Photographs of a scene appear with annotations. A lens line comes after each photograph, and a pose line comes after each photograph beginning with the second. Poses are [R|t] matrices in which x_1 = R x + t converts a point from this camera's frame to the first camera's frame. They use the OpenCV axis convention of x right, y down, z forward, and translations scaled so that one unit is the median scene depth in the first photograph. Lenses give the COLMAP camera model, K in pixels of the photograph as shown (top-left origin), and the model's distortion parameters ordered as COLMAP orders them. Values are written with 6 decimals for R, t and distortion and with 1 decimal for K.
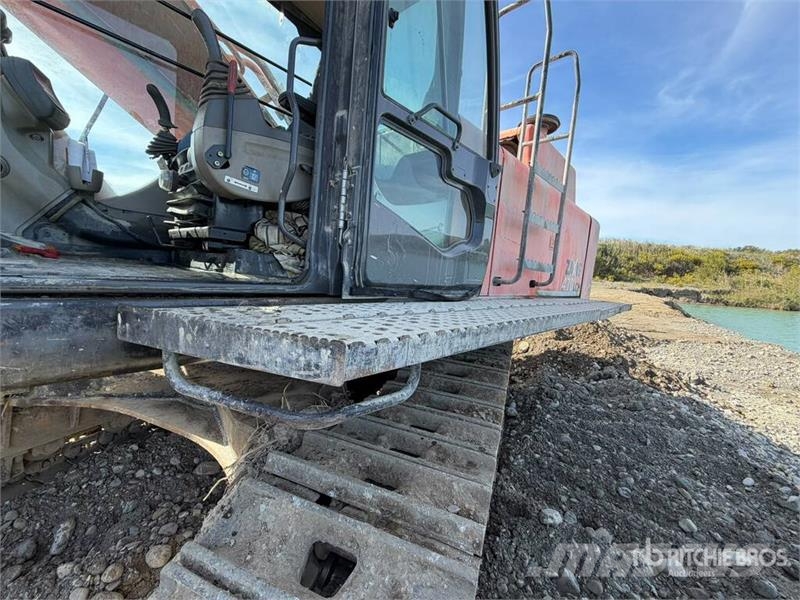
lens RADIAL K [[317.8, 0, 415.5], [0, 317.8, 301.6], [0, 0, 1]] dist [0.000100, -0.000023]
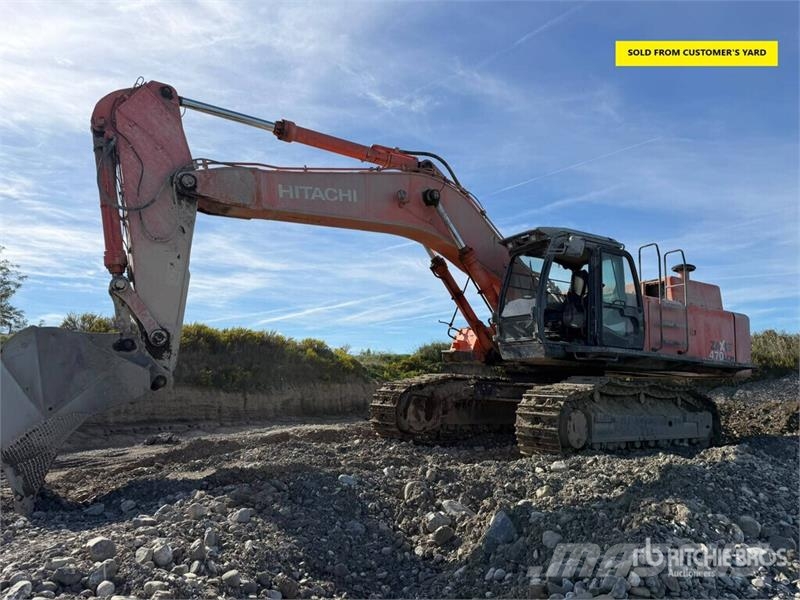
lens RADIAL K [[548.8, 0, 400.0], [0, 548.8, 300.0], [0, 0, 1]] dist [0.049595, -0.001734]
pose [[0.928460, -0.106262, -0.355907, 0.006675], [-0.001190, 0.957348, -0.288936, 1.190996], [0.371430, 0.268689, 0.888733, -5.341114]]
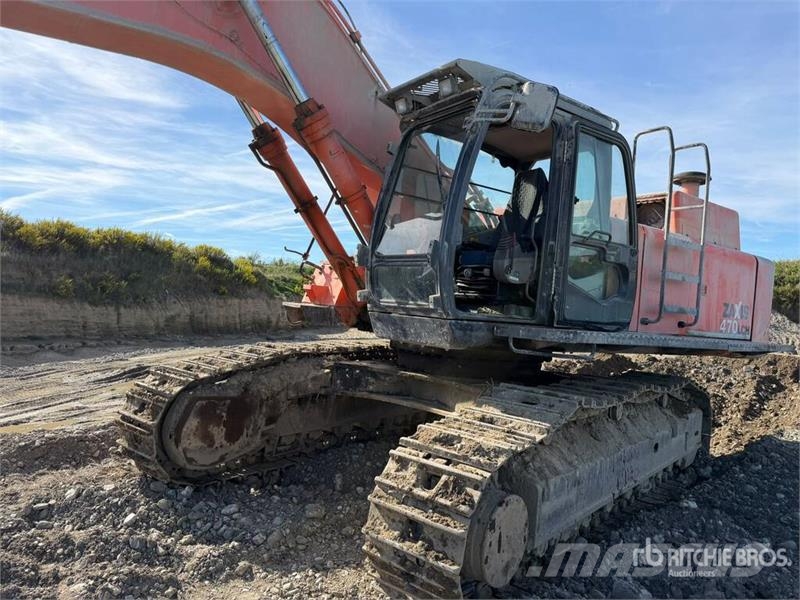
lens RADIAL K [[552.3, 0, 408.3], [0, 552.3, 303.2], [0, 0, 1]] dist [0.108608, -0.119581]
pose [[0.973626, -0.017457, -0.227479, -0.265754], [-0.011107, 0.992259, -0.123684, 0.248811], [0.227878, 0.122949, 0.965896, -2.324195]]
